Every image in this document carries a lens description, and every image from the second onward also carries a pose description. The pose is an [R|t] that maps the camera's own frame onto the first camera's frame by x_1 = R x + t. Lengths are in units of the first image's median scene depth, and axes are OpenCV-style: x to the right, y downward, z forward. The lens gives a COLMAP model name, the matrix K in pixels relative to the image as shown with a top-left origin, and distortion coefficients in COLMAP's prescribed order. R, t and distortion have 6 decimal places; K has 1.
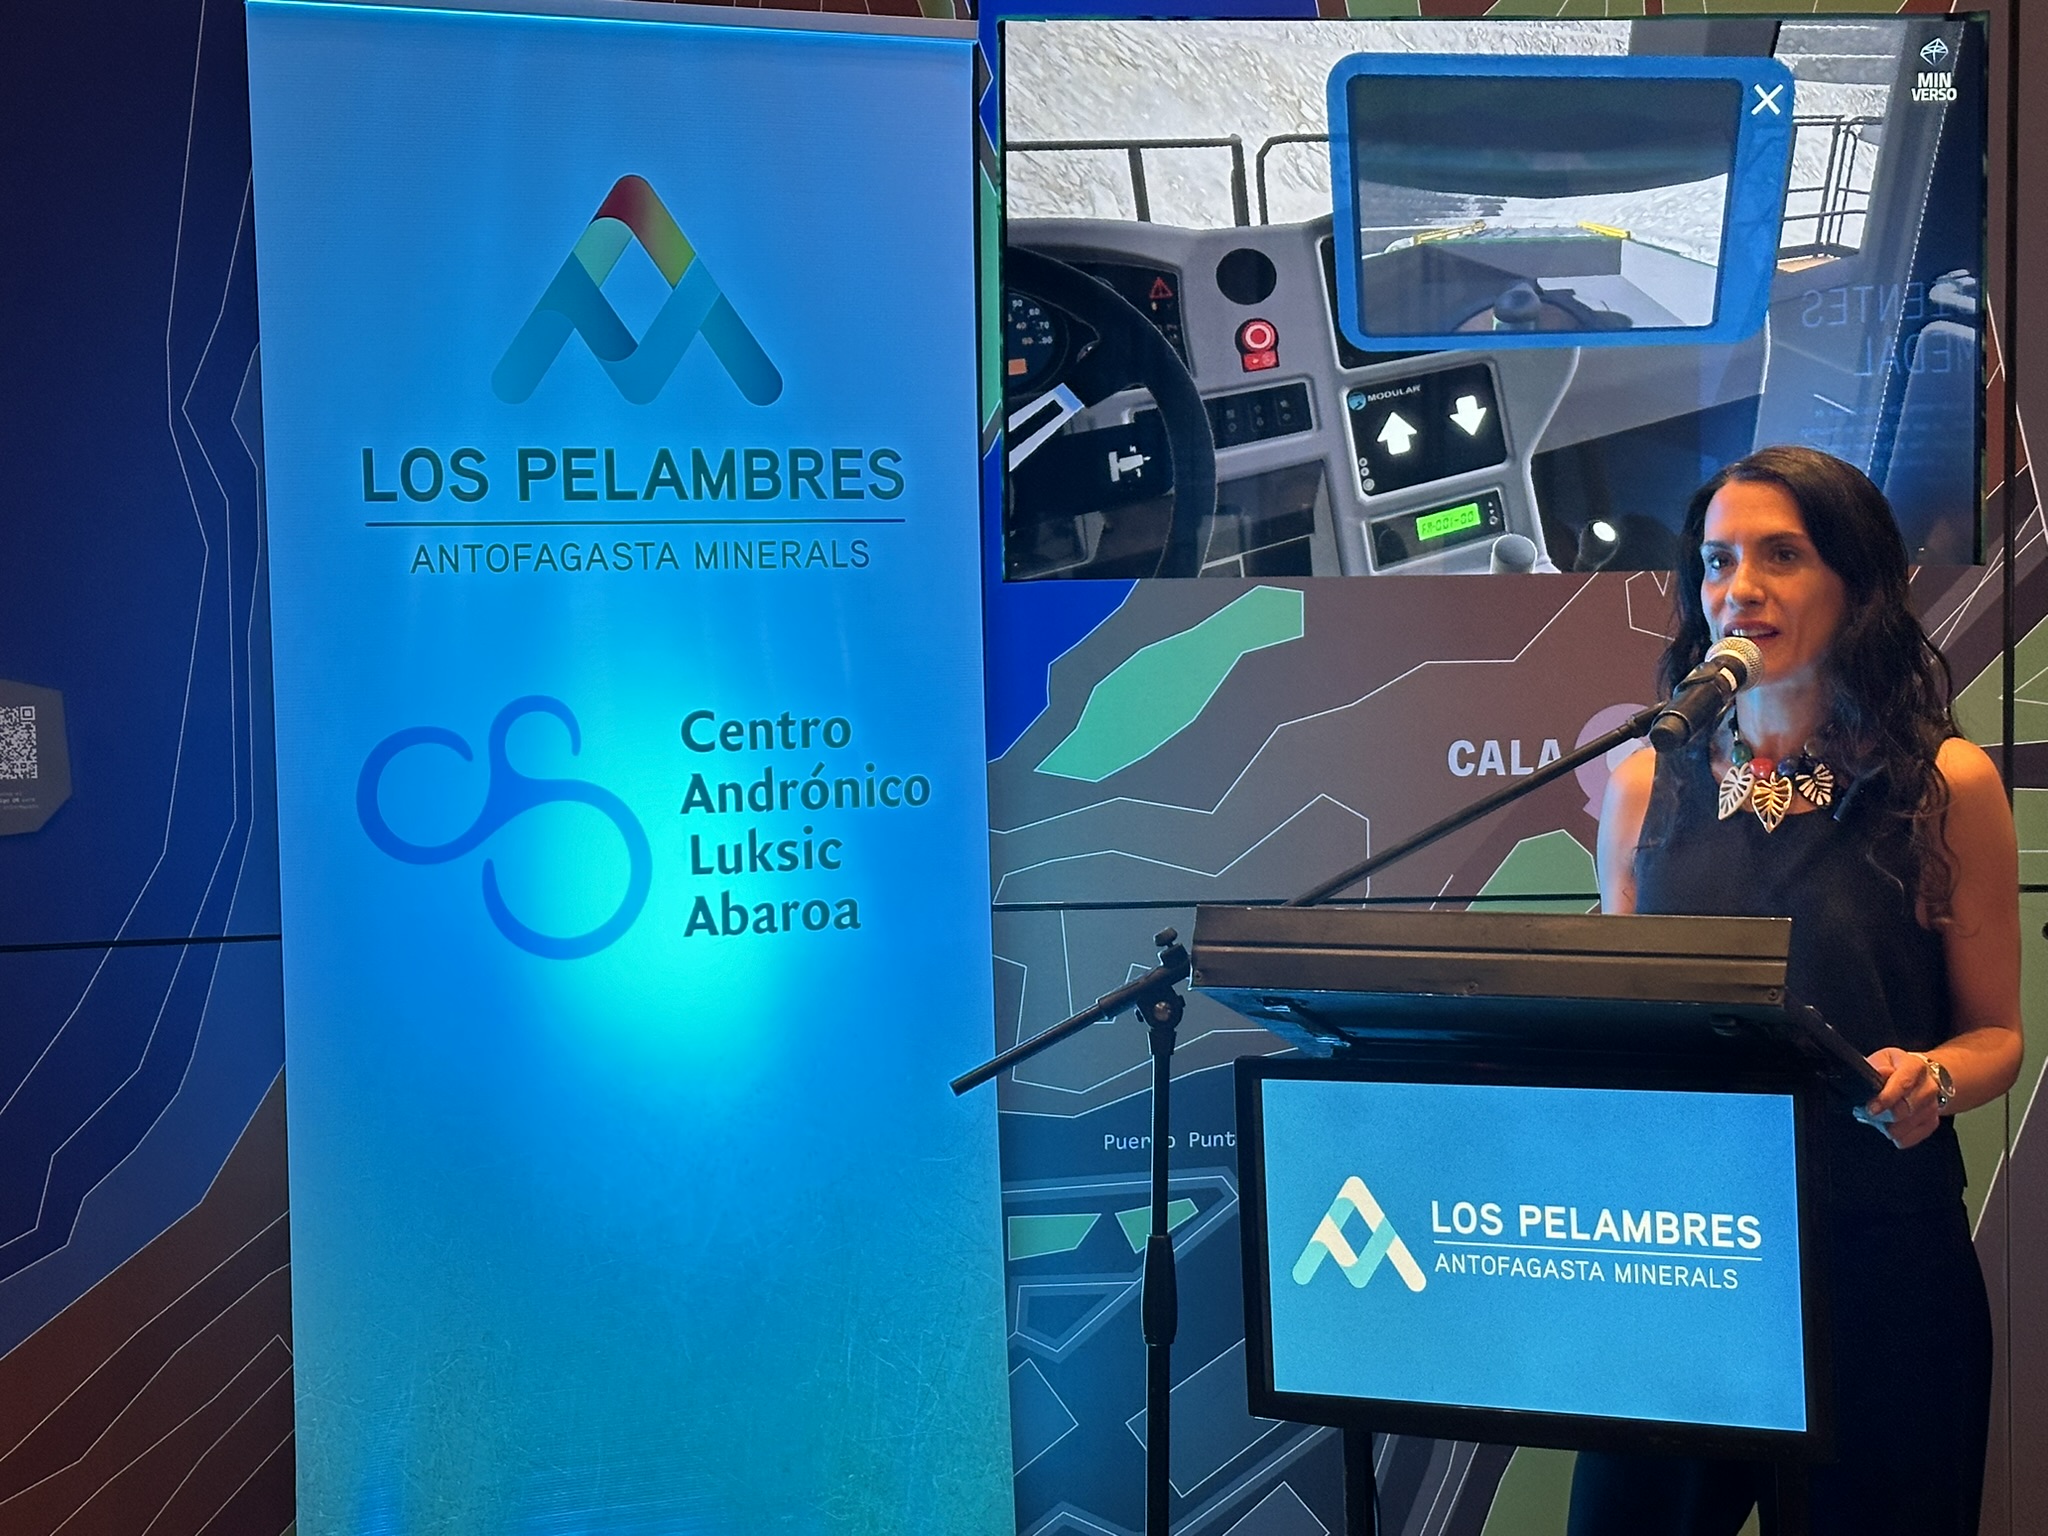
lens RADIAL K [[3786.2, 0, 1024.0], [0, 3786.2, 768.0], [0, 0, 1]] dist [0.099027, 0.324335]
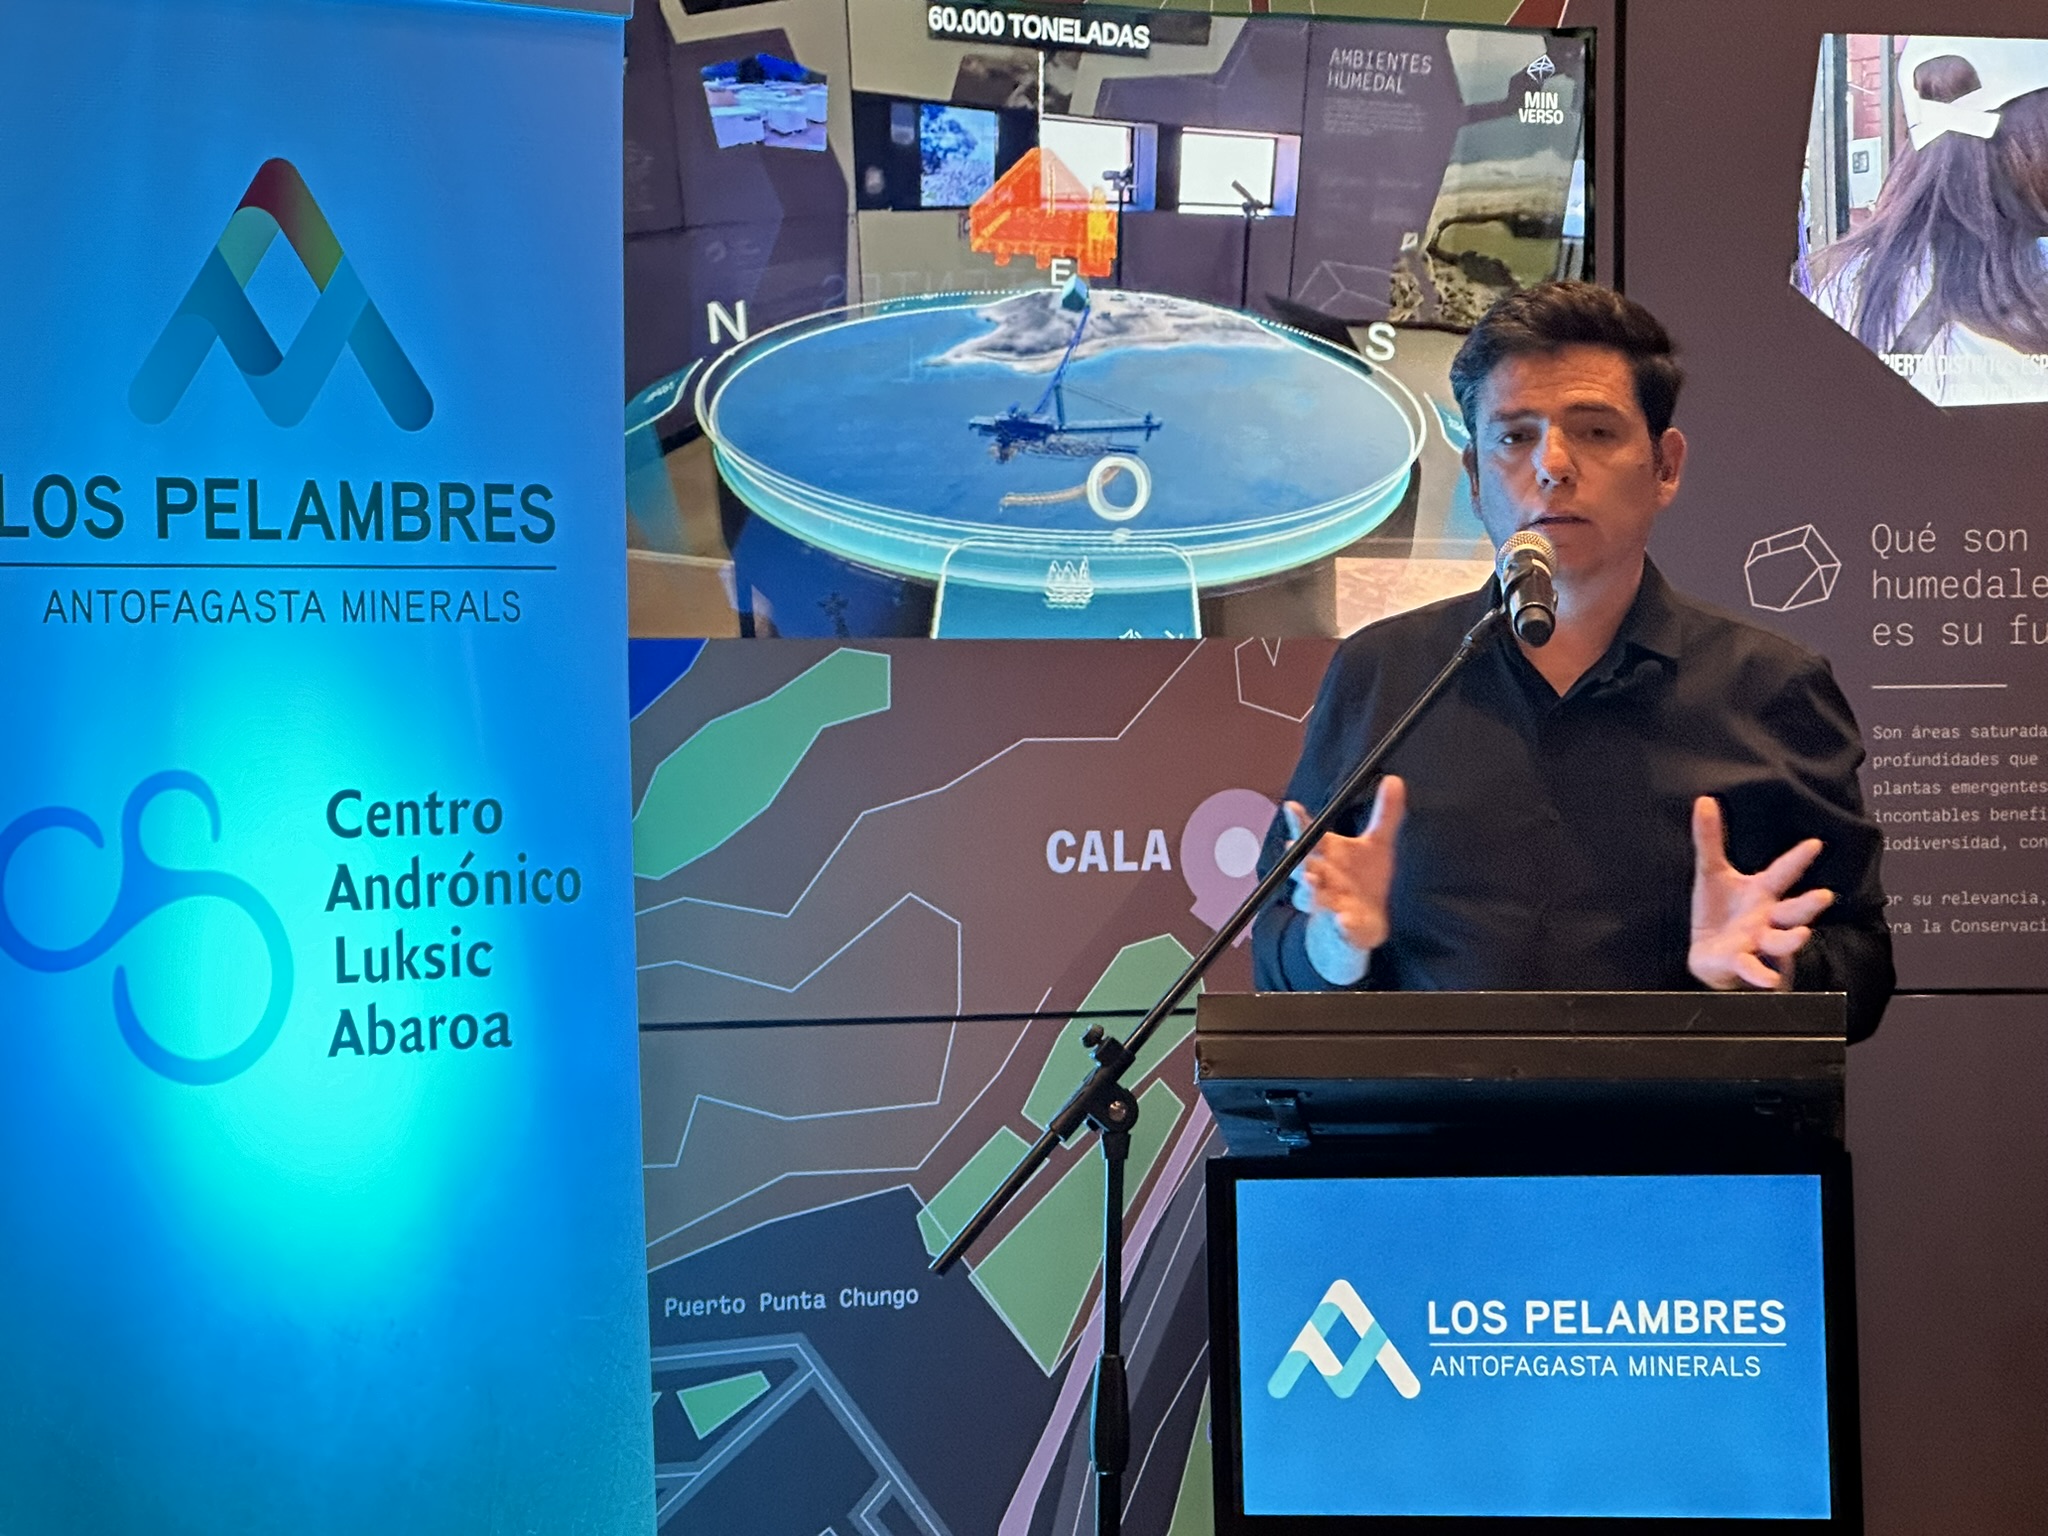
lens RADIAL K [[5495.0, 0, 1024.0], [0, 5495.0, 768.0], [0, 0, 1]] dist [-0.538412, 14.998135]
pose [[0.947736, 0.004004, 0.319030, -0.331262], [0.004835, 0.999626, -0.026909, 0.013688], [-0.319018, 0.027045, 0.947363, -0.204745]]
